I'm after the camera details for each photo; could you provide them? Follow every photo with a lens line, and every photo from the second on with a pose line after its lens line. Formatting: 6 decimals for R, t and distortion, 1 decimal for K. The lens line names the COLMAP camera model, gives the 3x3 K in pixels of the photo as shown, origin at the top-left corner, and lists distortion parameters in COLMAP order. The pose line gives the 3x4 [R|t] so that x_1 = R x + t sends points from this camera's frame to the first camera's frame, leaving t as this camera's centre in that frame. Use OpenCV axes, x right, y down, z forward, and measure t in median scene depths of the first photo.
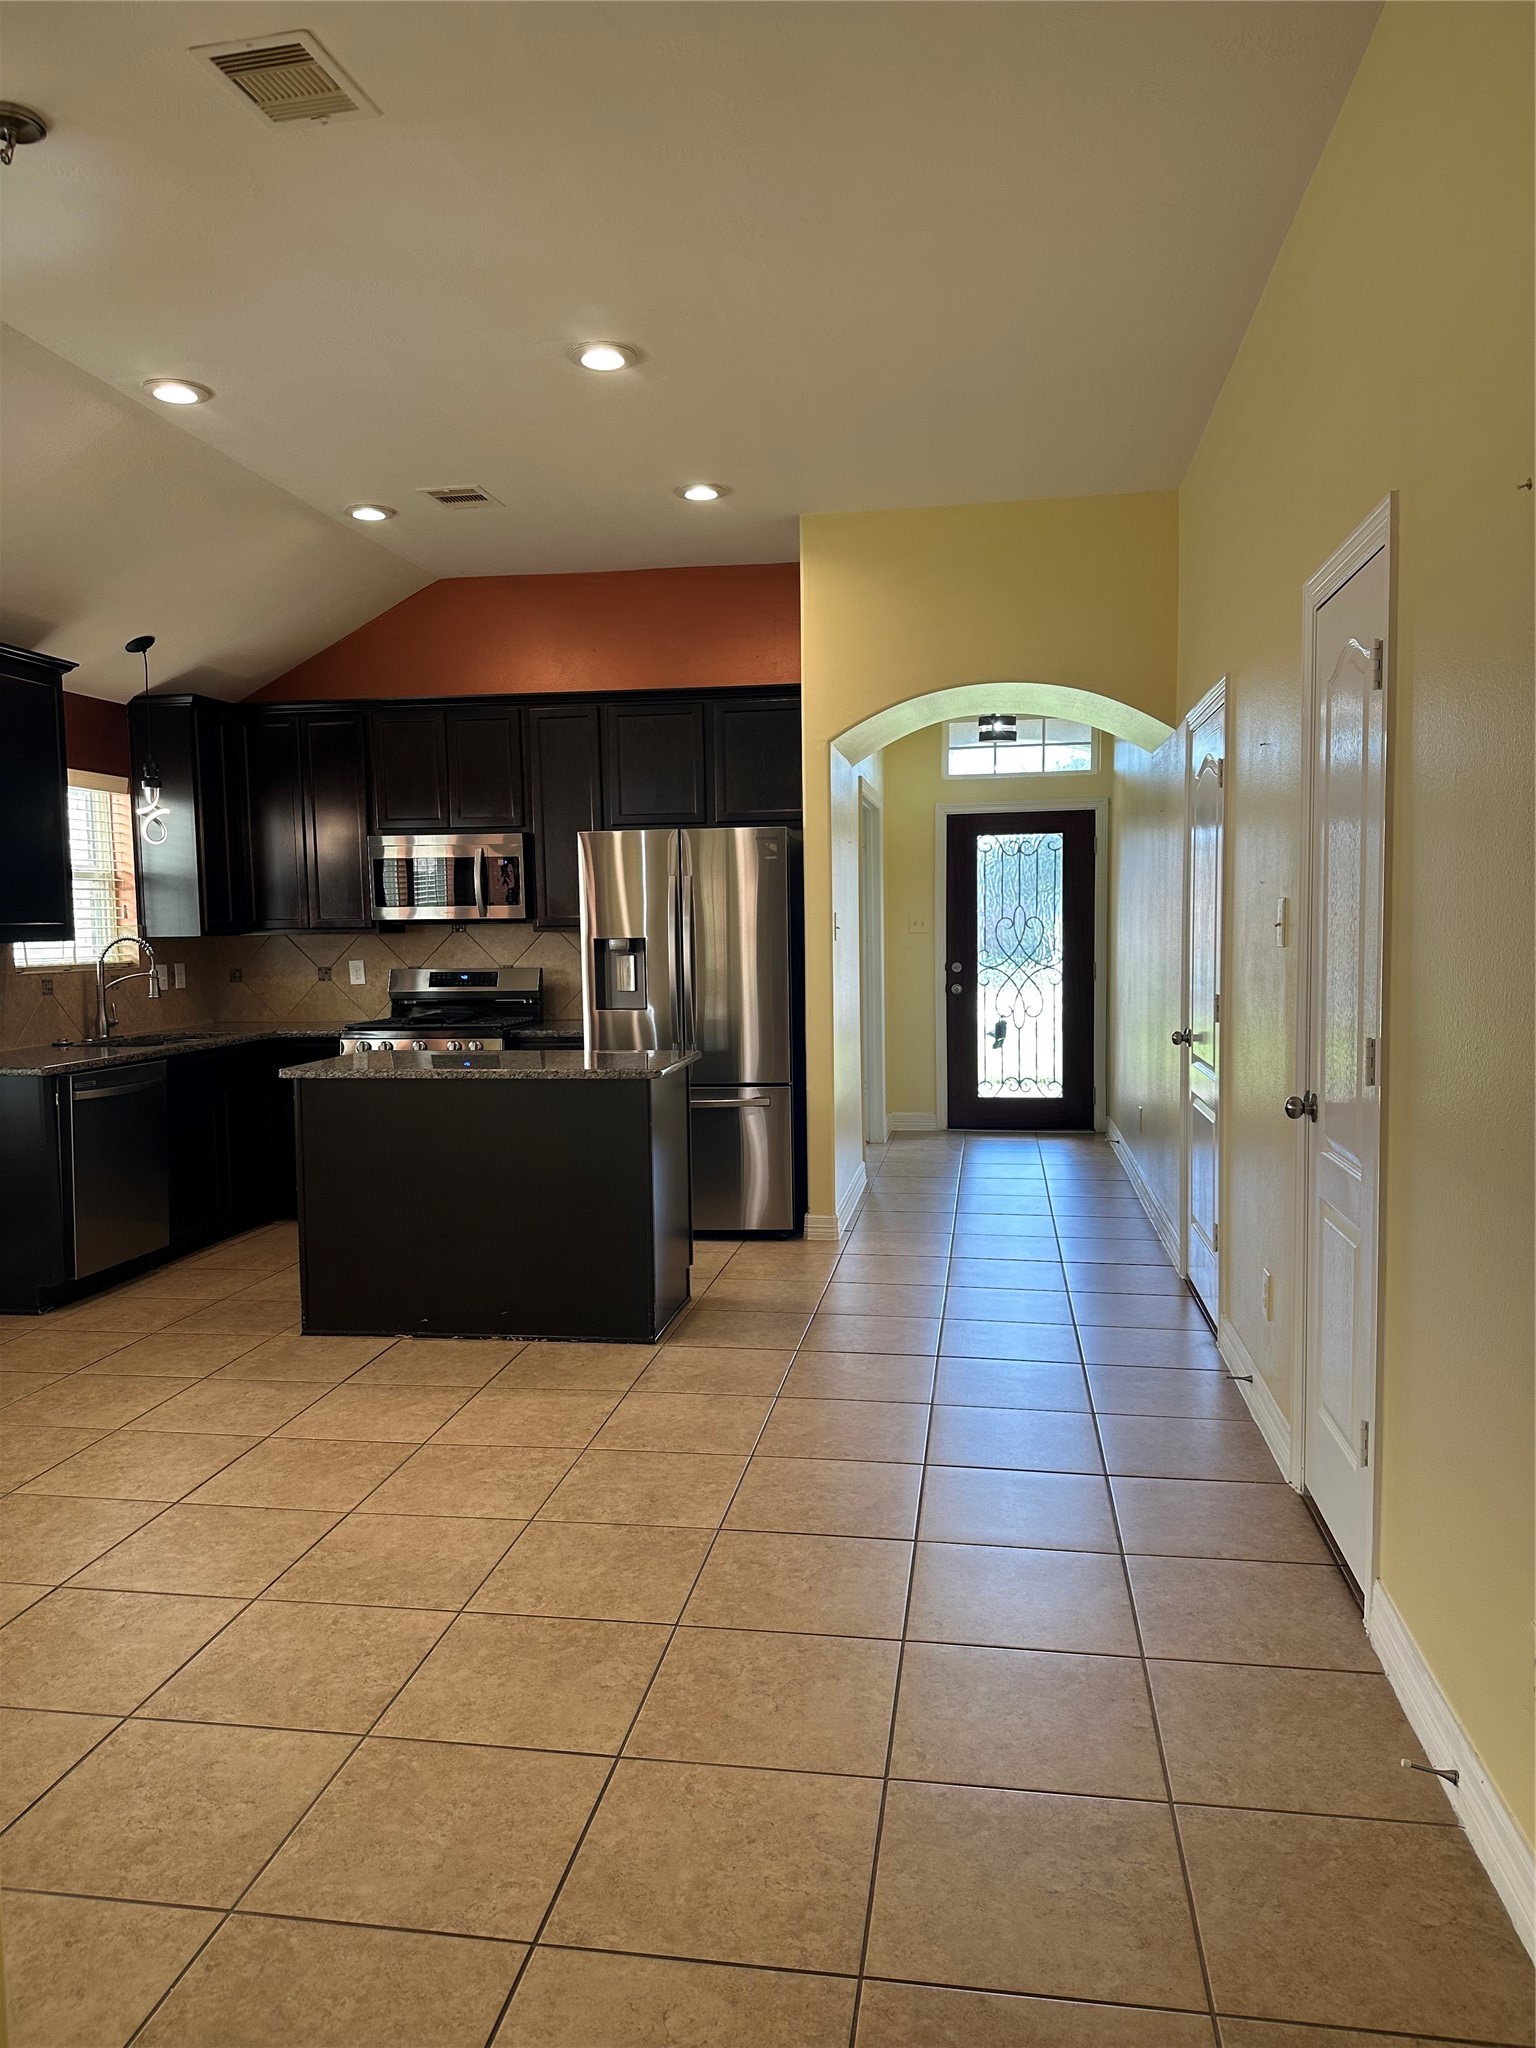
lens RADIAL K [[1425.5, 0, 750.4], [0, 1425.5, 1038.5], [0, 0, 1]] dist [0.082156, -0.117194]
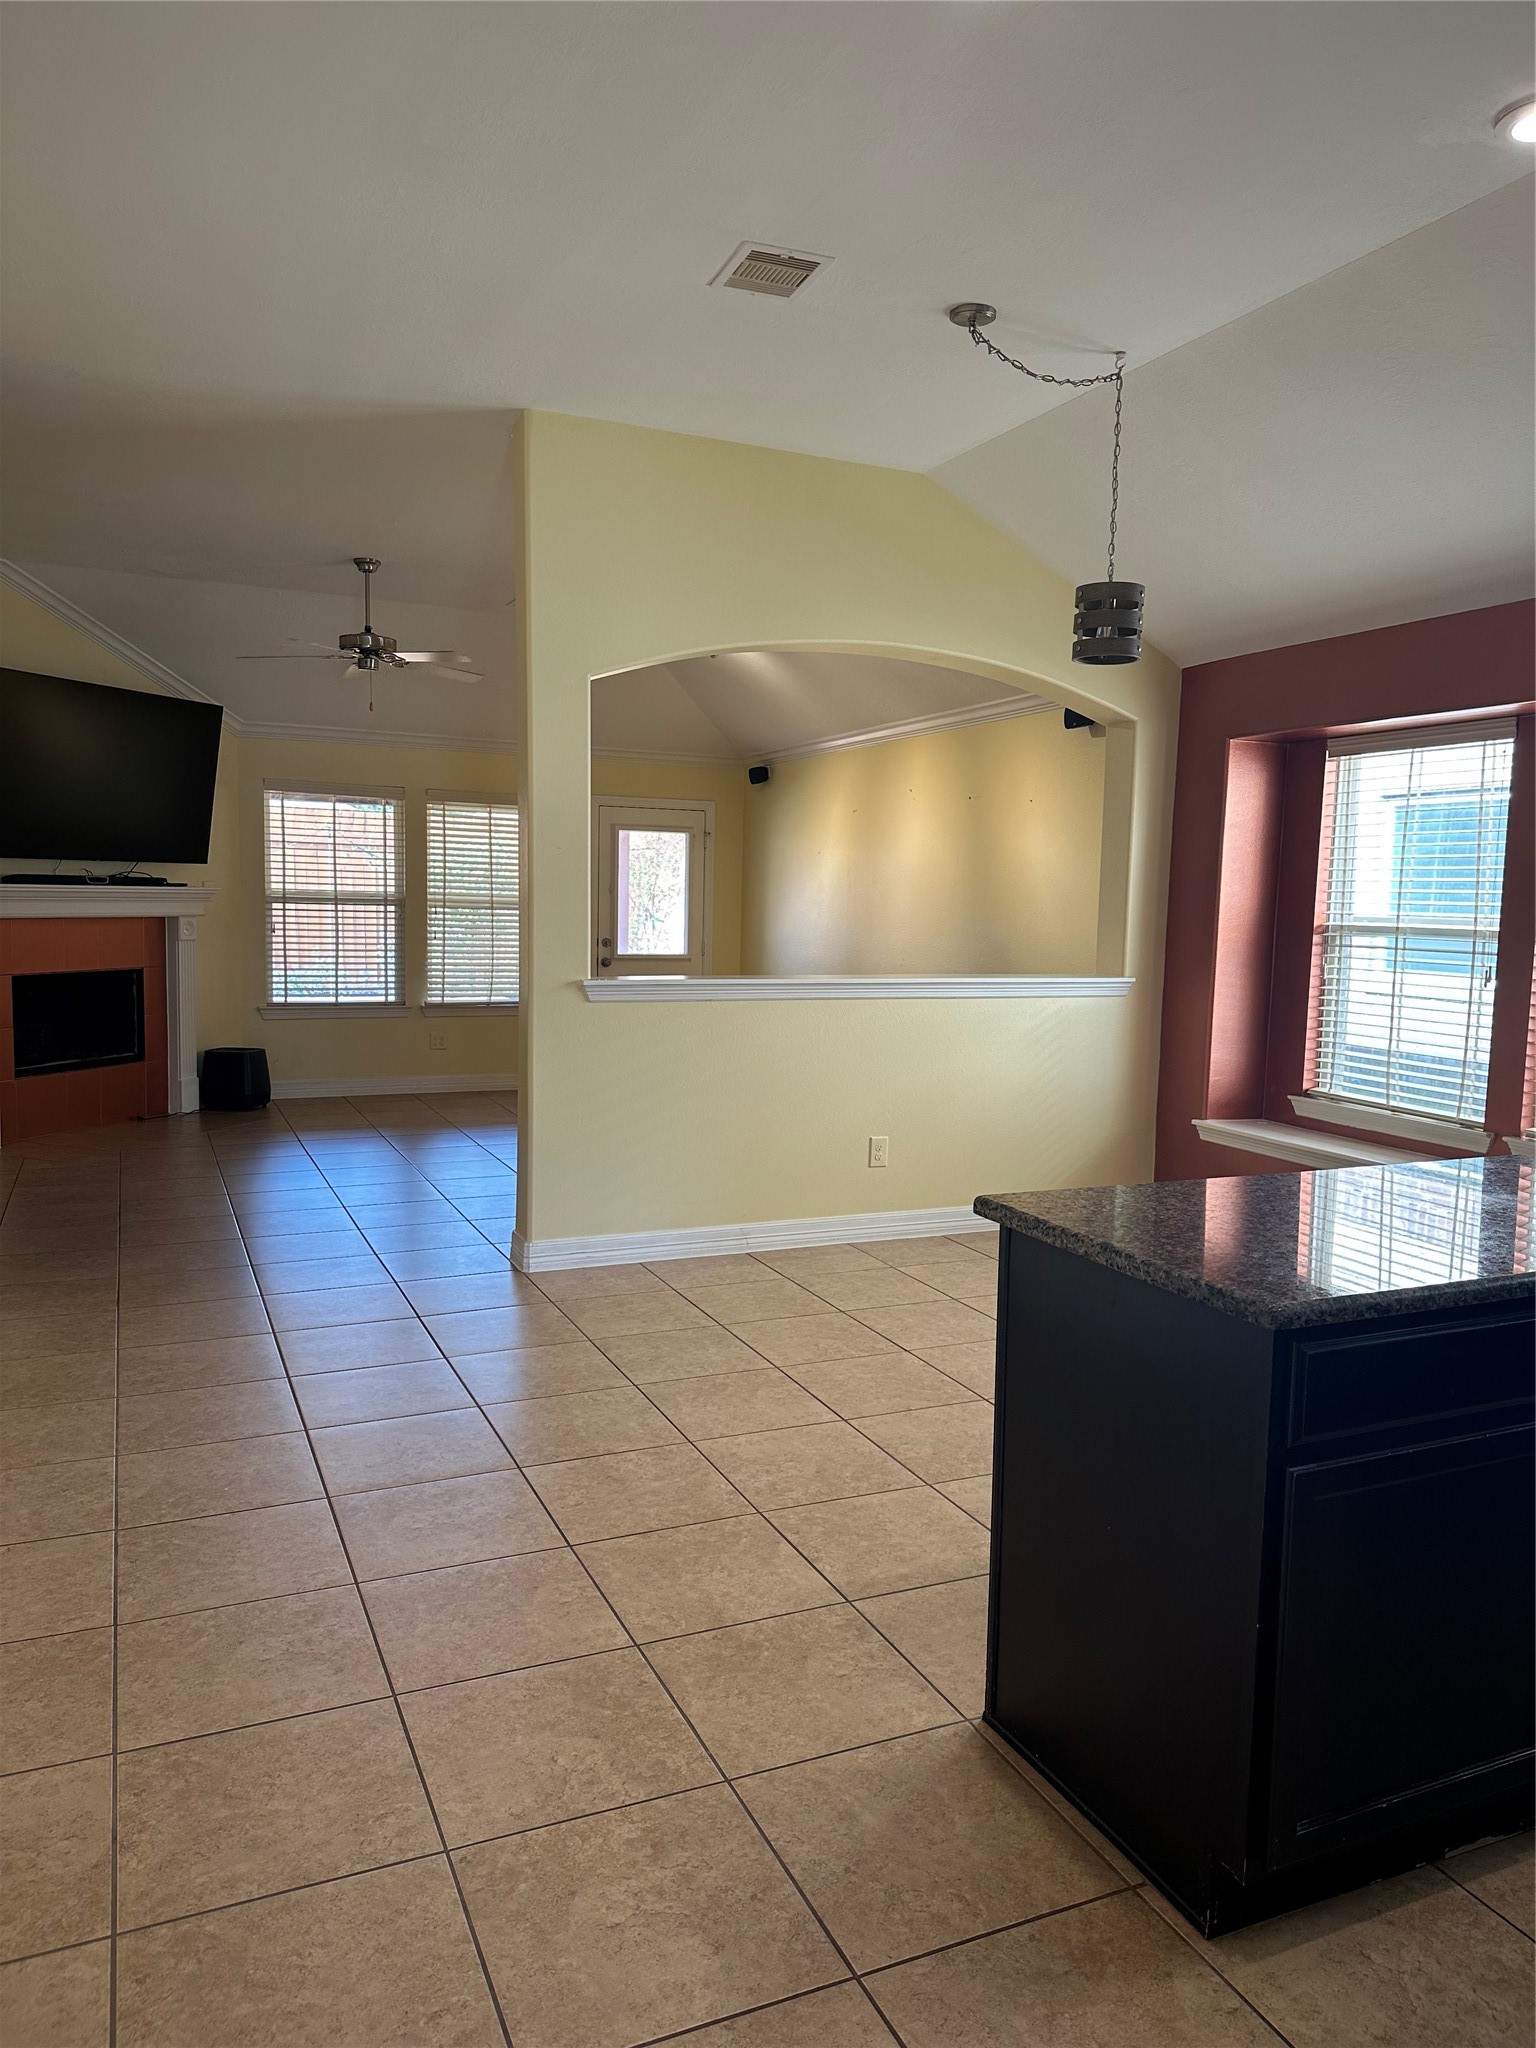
lens RADIAL K [[1425.5, 0, 765.0], [0, 1425.5, 1022.2], [0, 0, 1]] dist [0.082156, -0.117194]
pose [[-0.830758, 0.047315, -0.554619, 0.230268], [-0.059025, 0.983275, 0.172296, -0.101494], [0.553496, 0.175873, -0.814071, 1.094931]]
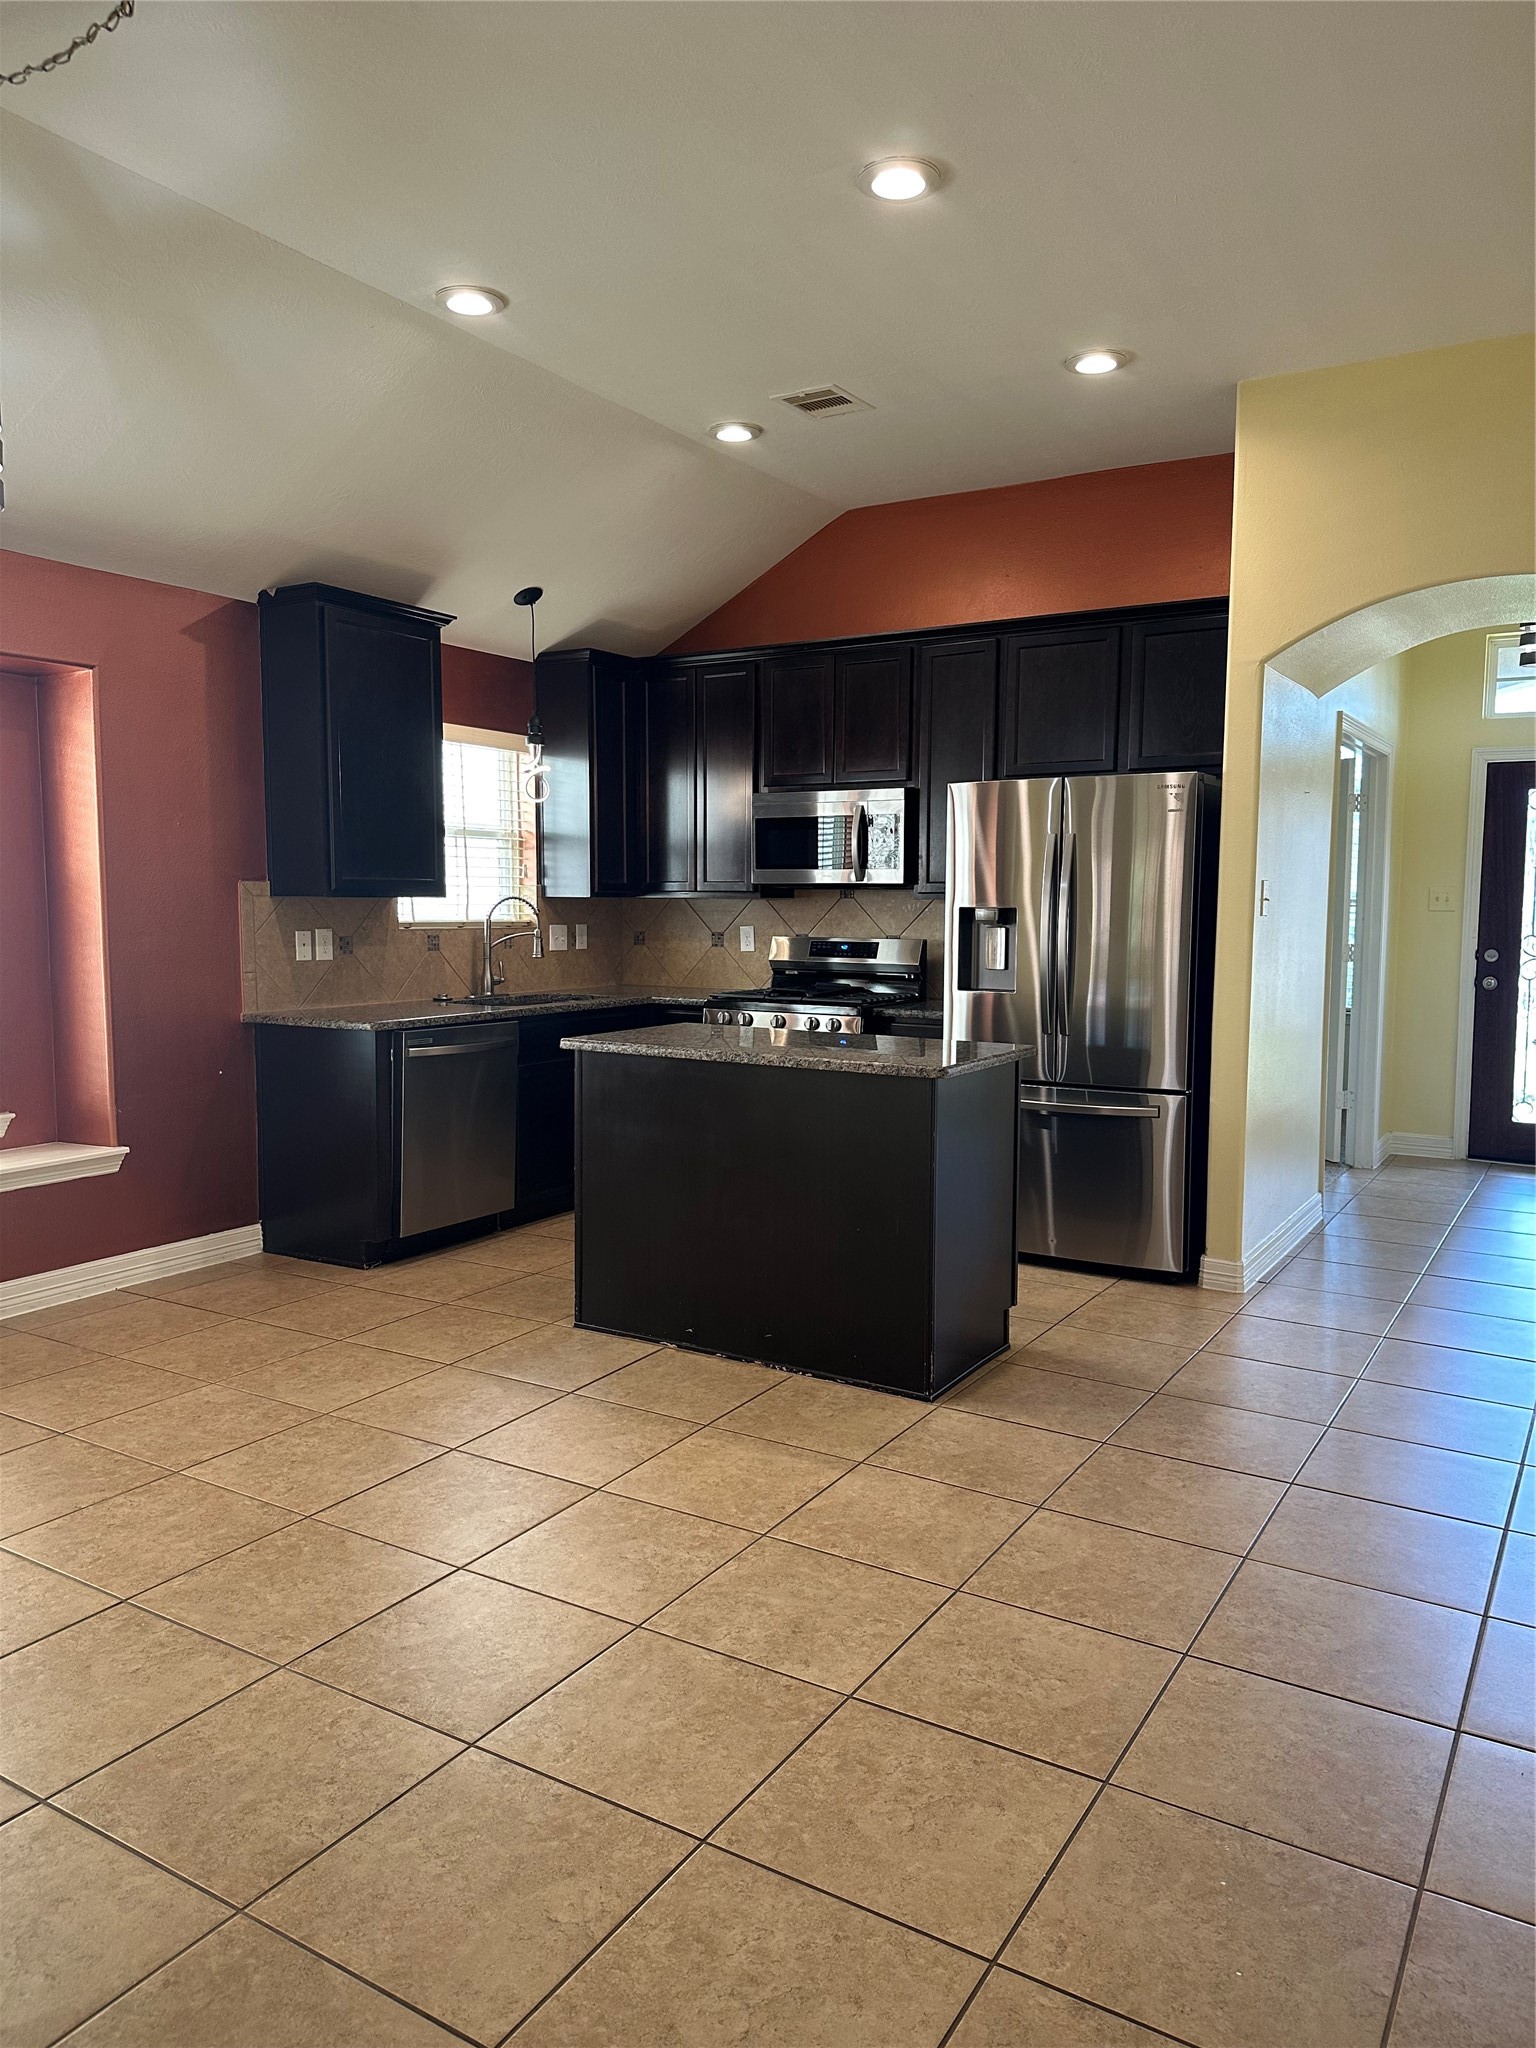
lens RADIAL K [[1425.5, 0, 759.9], [0, 1425.5, 1022.1], [0, 0, 1]] dist [0.082156, -0.117194]
pose [[0.925375, 0.055158, -0.375017, 0.112717], [-0.052077, 0.998474, 0.018353, -0.010893], [0.375458, 0.002546, 0.926836, 0.165206]]
